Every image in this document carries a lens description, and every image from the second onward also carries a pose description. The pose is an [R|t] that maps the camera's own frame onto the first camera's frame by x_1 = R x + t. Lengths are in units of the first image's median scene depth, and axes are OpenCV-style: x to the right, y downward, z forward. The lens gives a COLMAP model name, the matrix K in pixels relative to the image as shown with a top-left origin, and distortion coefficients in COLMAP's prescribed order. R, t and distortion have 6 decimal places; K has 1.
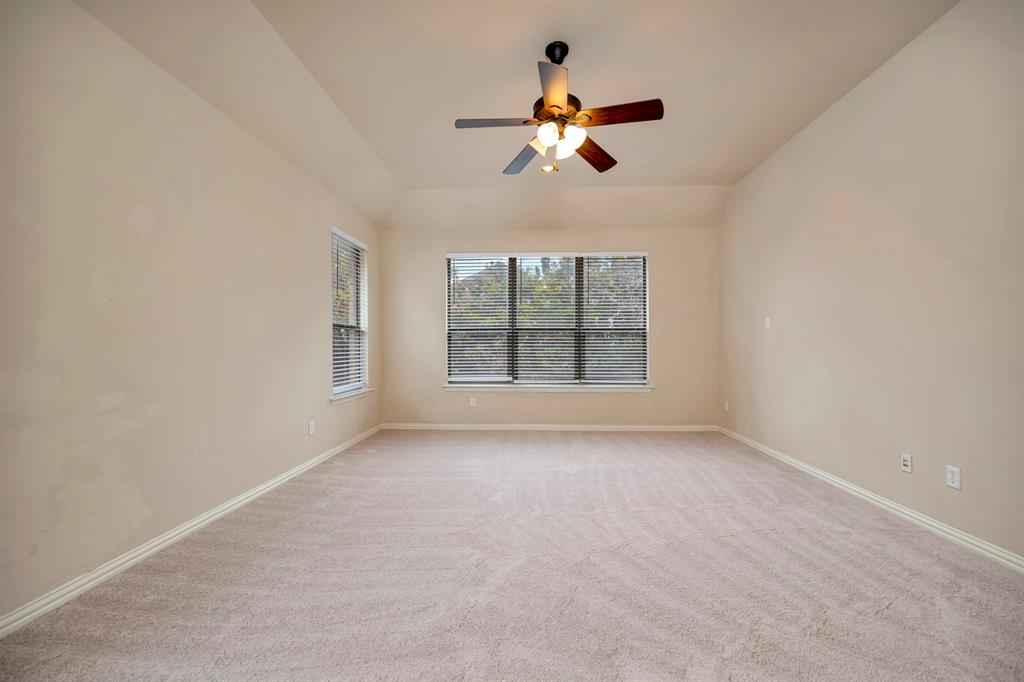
lens RADIAL K [[410.3, 0, 510.6], [0, 410.3, 340.5], [0, 0, 1]] dist [-0.001023, 0.000127]
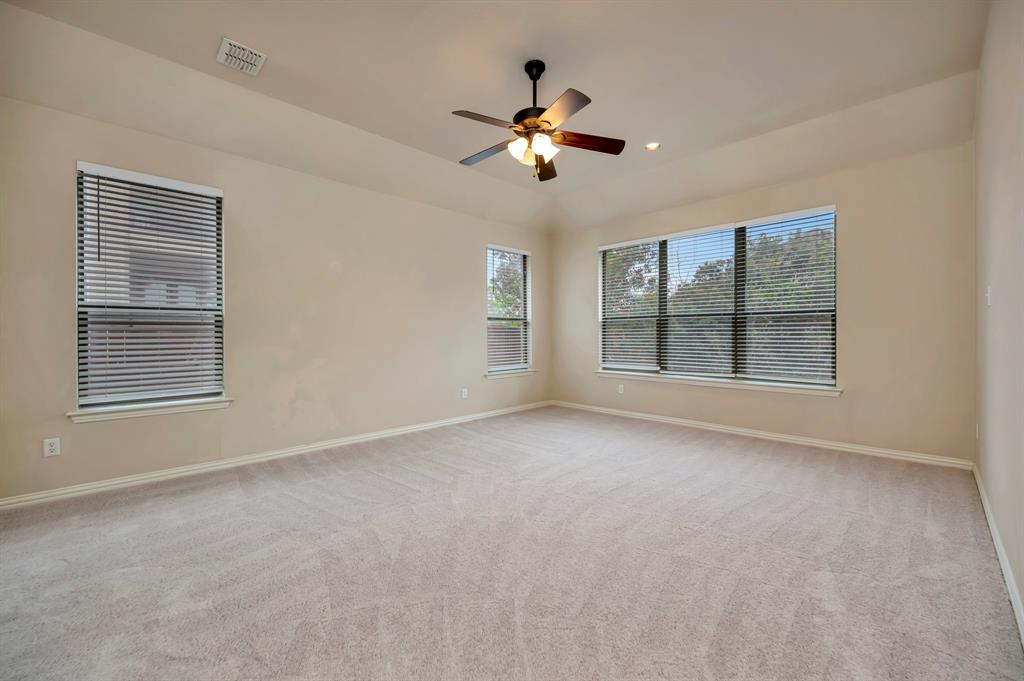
lens RADIAL K [[410.3, 0, 510.6], [0, 410.3, 340.0], [0, 0, 1]] dist [-0.001023, 0.000127]
pose [[0.727518, 0.007611, -0.686046, 0.407747], [0.016526, 0.999454, 0.028613, -0.005762], [0.685889, -0.032154, 0.726995, 0.070866]]
